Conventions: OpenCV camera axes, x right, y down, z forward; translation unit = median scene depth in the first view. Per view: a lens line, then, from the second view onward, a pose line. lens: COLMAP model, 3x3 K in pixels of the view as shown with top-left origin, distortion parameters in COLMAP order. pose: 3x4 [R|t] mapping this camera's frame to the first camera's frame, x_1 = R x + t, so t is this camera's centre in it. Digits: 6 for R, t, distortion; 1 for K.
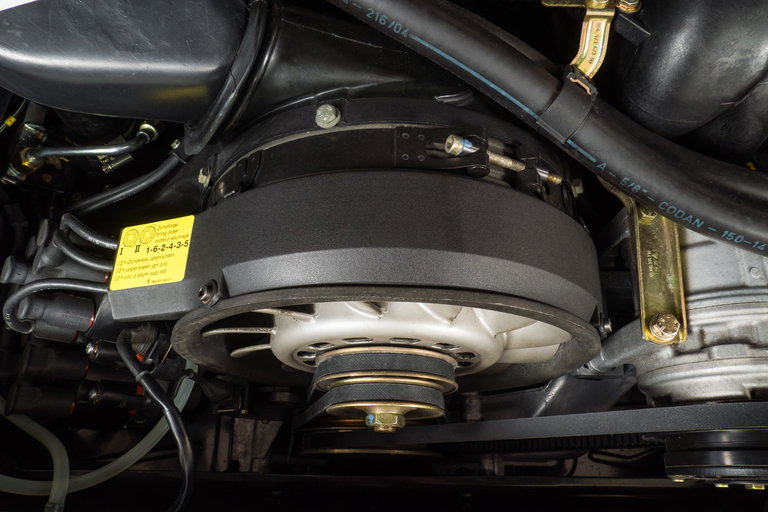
lens RADIAL K [[548.5, 0, 384.5], [0, 548.5, 258.1], [0, 0, 1]] dist [-0.033286, 0.007008]
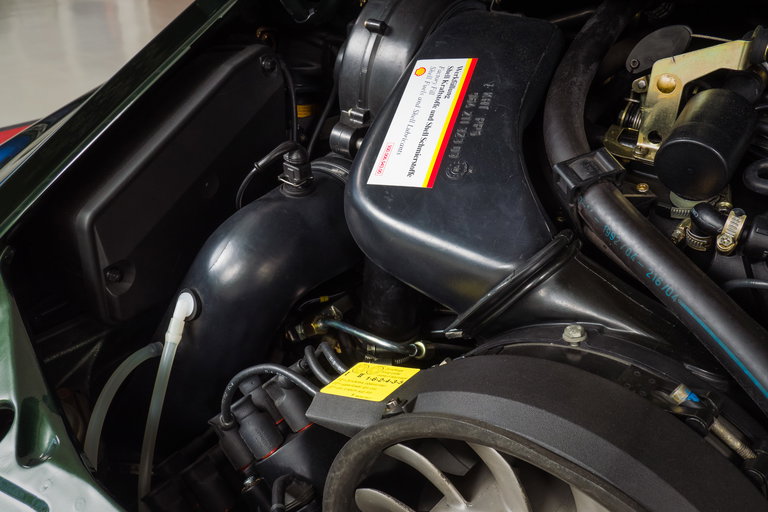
lens RADIAL K [[742.7, 0, 387.9], [0, 742.7, 253.7], [0, 0, 1]] dist [0.012887, 0.000000]
pose [[0.795606, 0.296374, -0.528368, 0.318298], [-0.566262, 0.673782, -0.474726, 0.518347], [0.215308, 0.676890, 0.703891, -0.209001]]
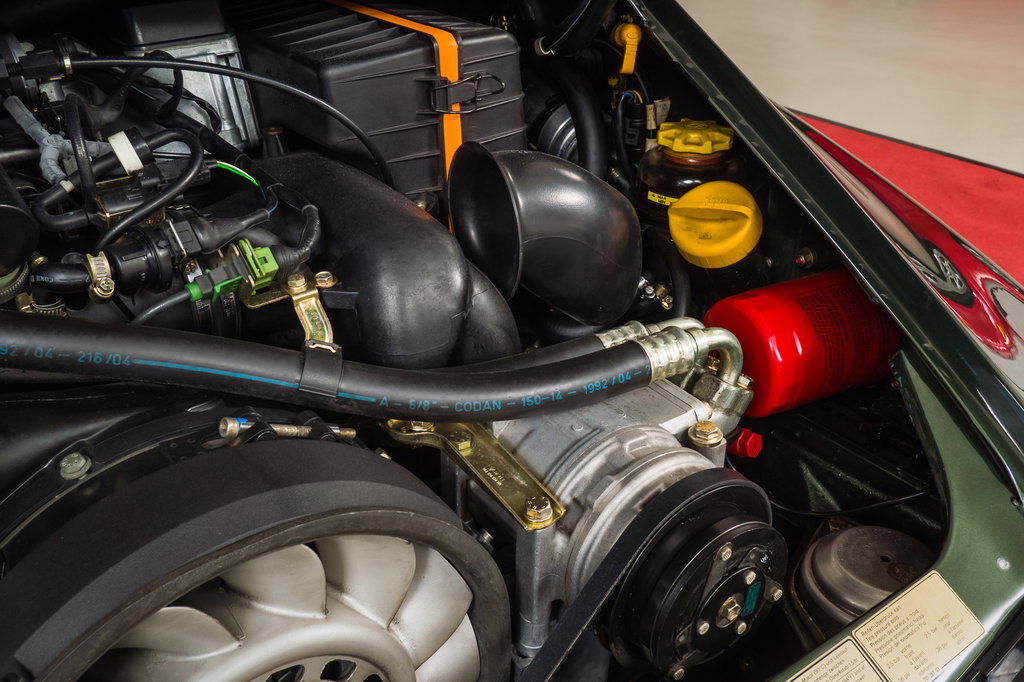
lens RADIAL K [[990.3, 0, 517.0], [0, 990.3, 343.4], [0, 0, 1]] dist [0.012887, 0.000000]
pose [[0.786808, -0.326761, 0.523603, -0.301197], [0.578568, 0.685902, -0.441358, 0.674605], [-0.214922, 0.650205, 0.728727, -0.397462]]
